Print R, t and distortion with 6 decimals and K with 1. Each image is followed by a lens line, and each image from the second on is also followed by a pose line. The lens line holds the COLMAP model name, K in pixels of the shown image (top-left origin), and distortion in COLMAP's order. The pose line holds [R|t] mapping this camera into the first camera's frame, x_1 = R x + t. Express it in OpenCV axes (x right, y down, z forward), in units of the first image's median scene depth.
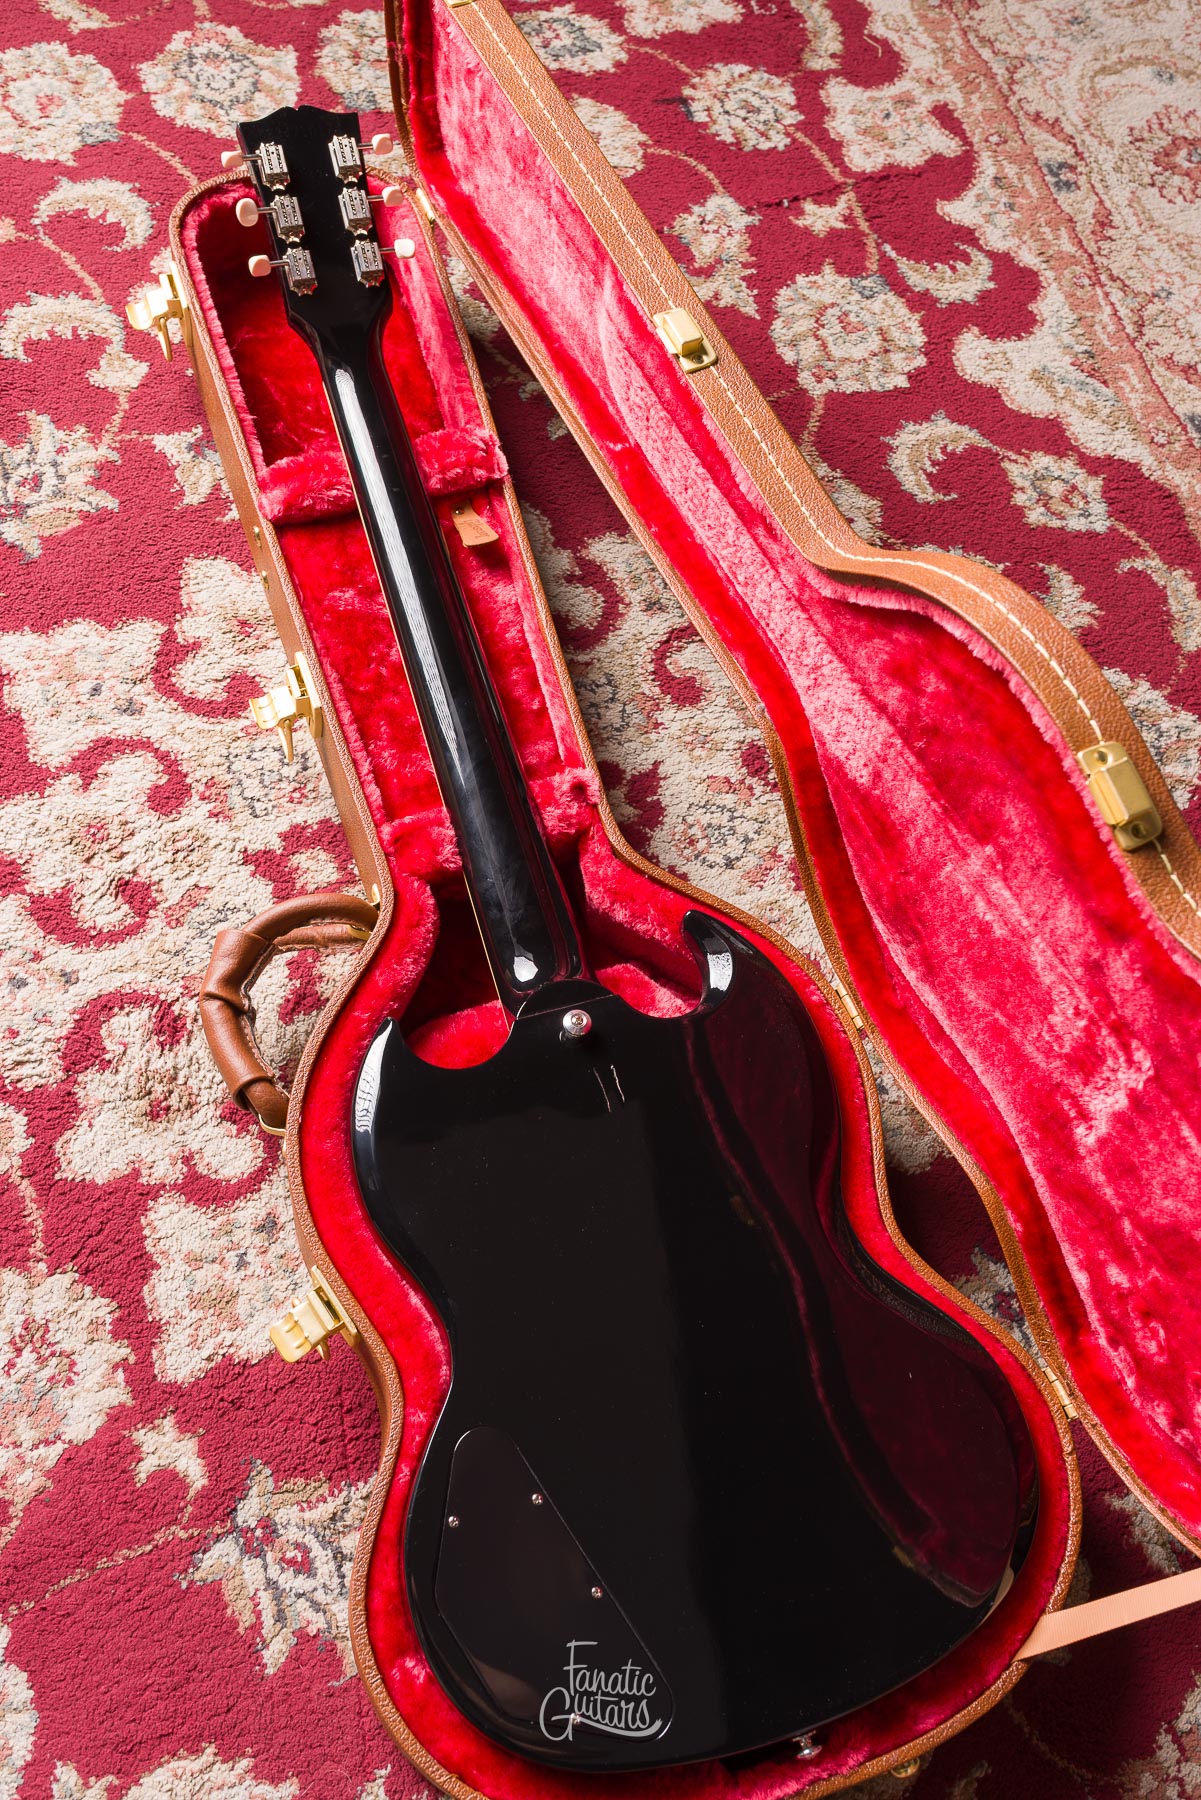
lens RADIAL K [[1720.6, 0, 602.3], [0, 1720.6, 903.7], [0, 0, 1]] dist [0.003585, -0.006143]
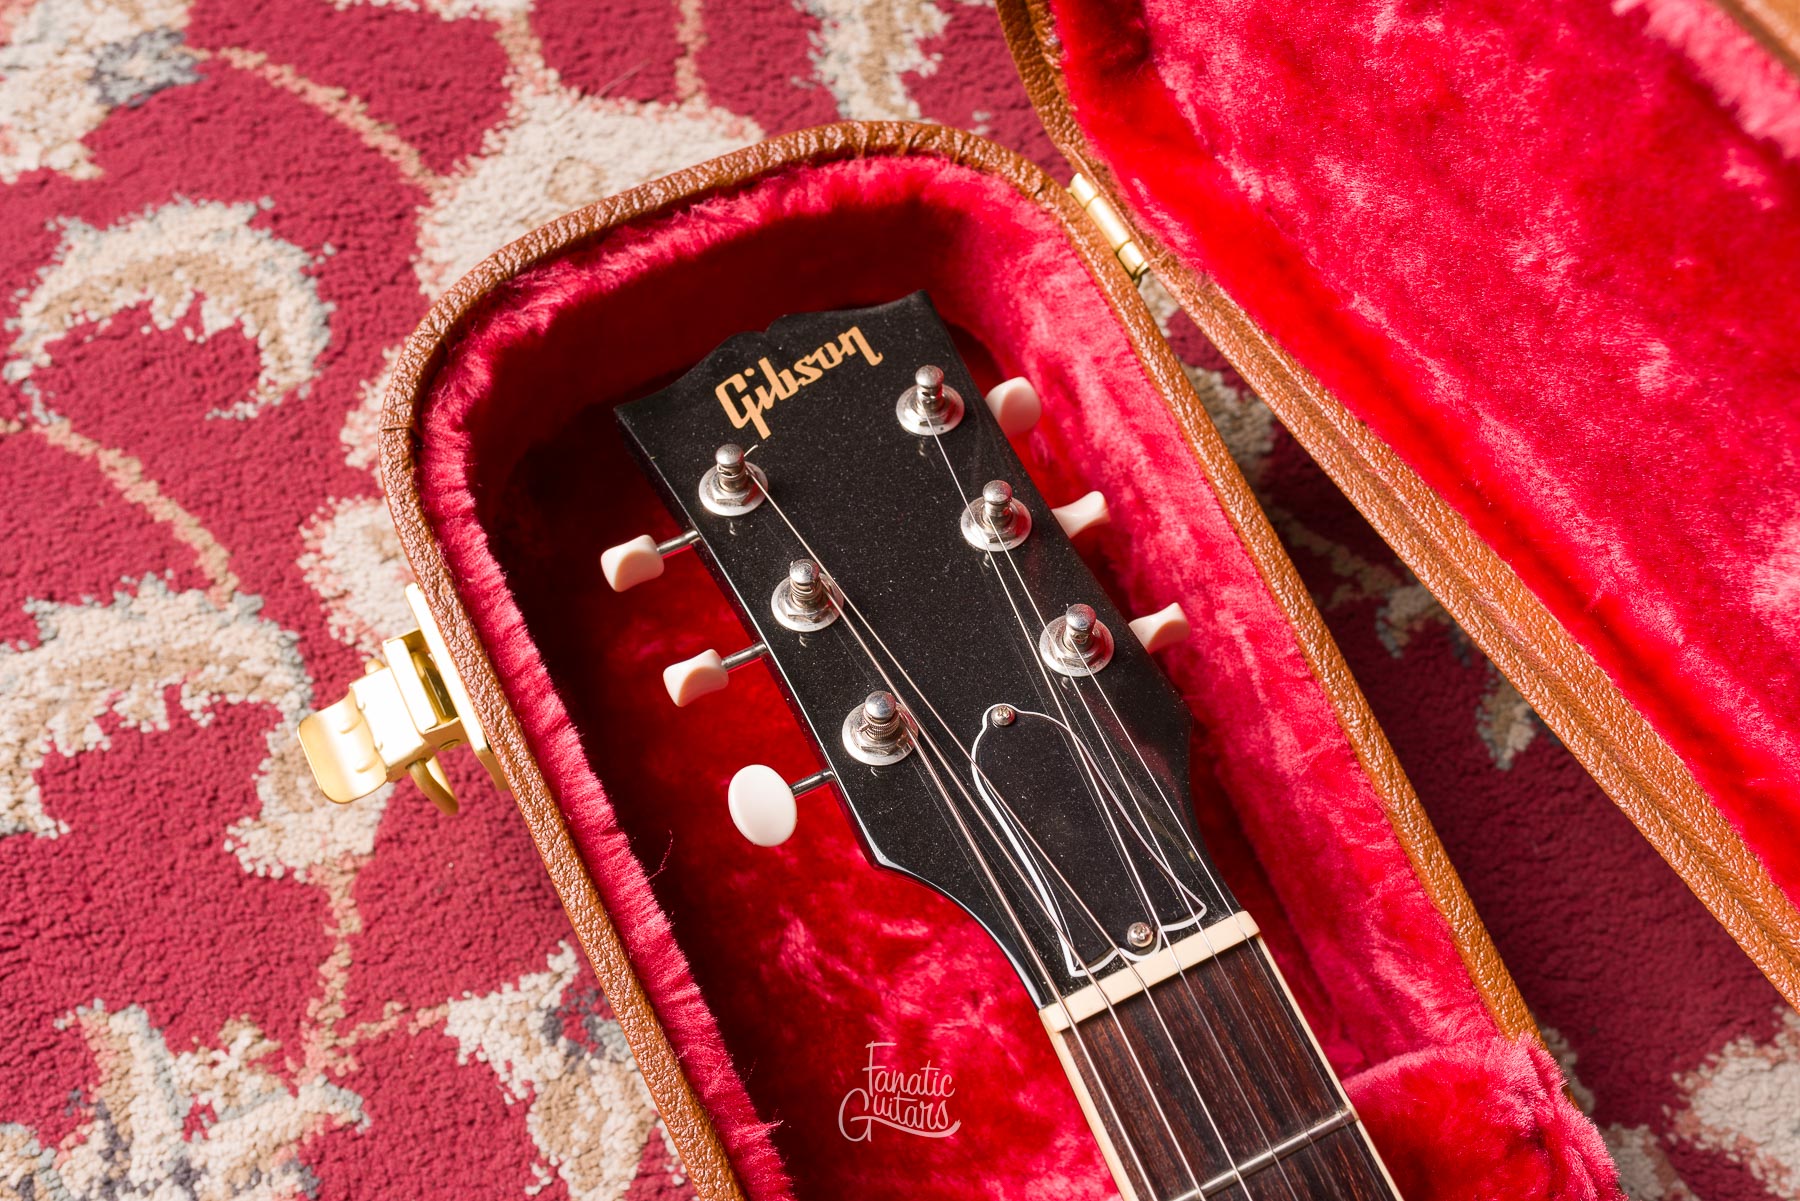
lens RADIAL K [[1775.8, 0, 900.4], [0, 1775.8, 602.0], [0, 0, 1]] dist [0.001976, 0.004660]
pose [[0.987690, -0.154811, -0.022410, -0.162922], [0.156350, 0.981470, 0.110780, -0.419864], [0.004844, -0.112921, 0.993592, 0.715744]]
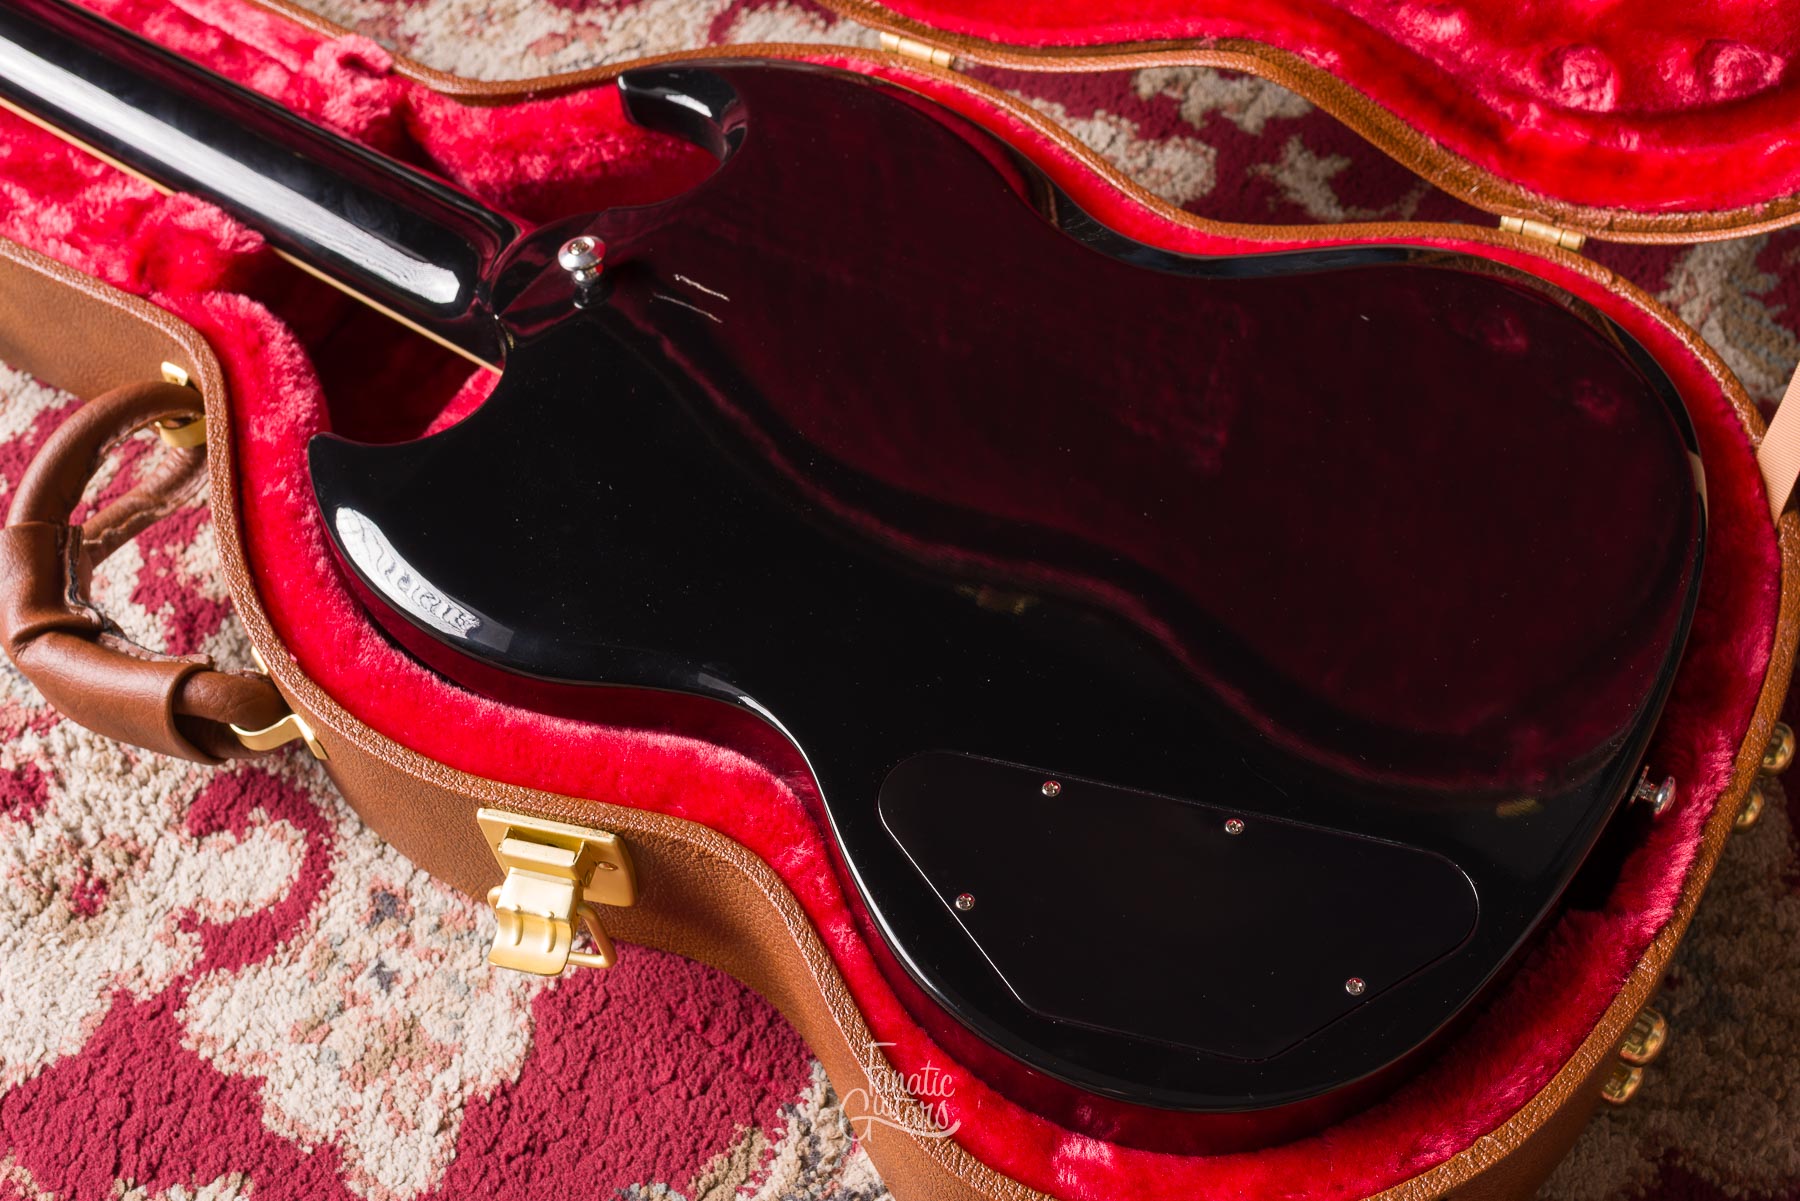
lens RADIAL K [[2132.7, 0, 1089.2], [0, 2132.7, 610.8], [0, 0, 1]] dist [0.002574, -0.002524]
pose [[0.733279, -0.620873, 0.277160, -0.143727], [0.648881, 0.760787, -0.012480, 0.245791], [-0.203112, 0.188995, 0.960743, 0.243026]]
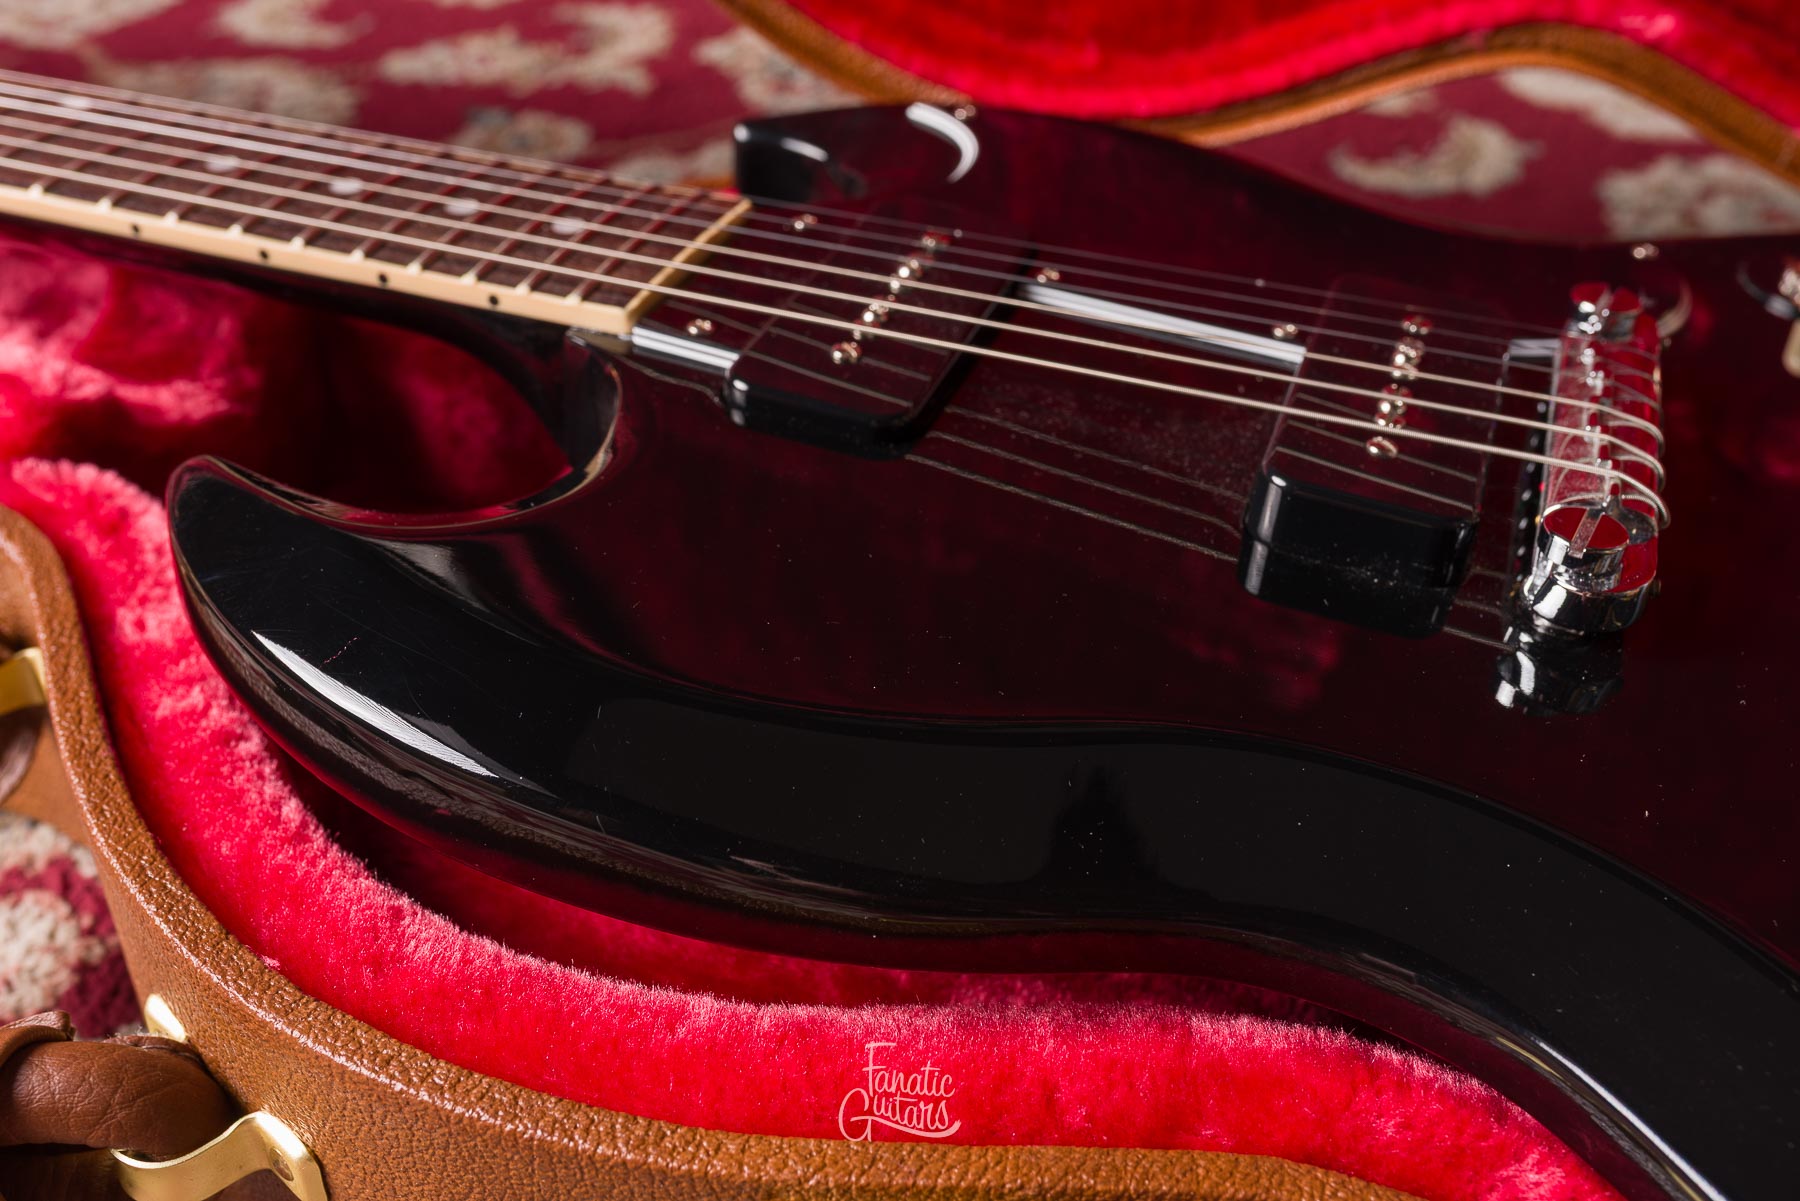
lens RADIAL K [[1827.8, 0, 896.3], [0, 1827.8, 600.5], [0, 0, 1]] dist [0.001658, 0.001362]
pose [[0.596684, -0.558806, 0.575937, -0.210180], [0.754237, 0.635610, -0.164703, 0.175873], [-0.274034, 0.532669, 0.800731, 0.617840]]
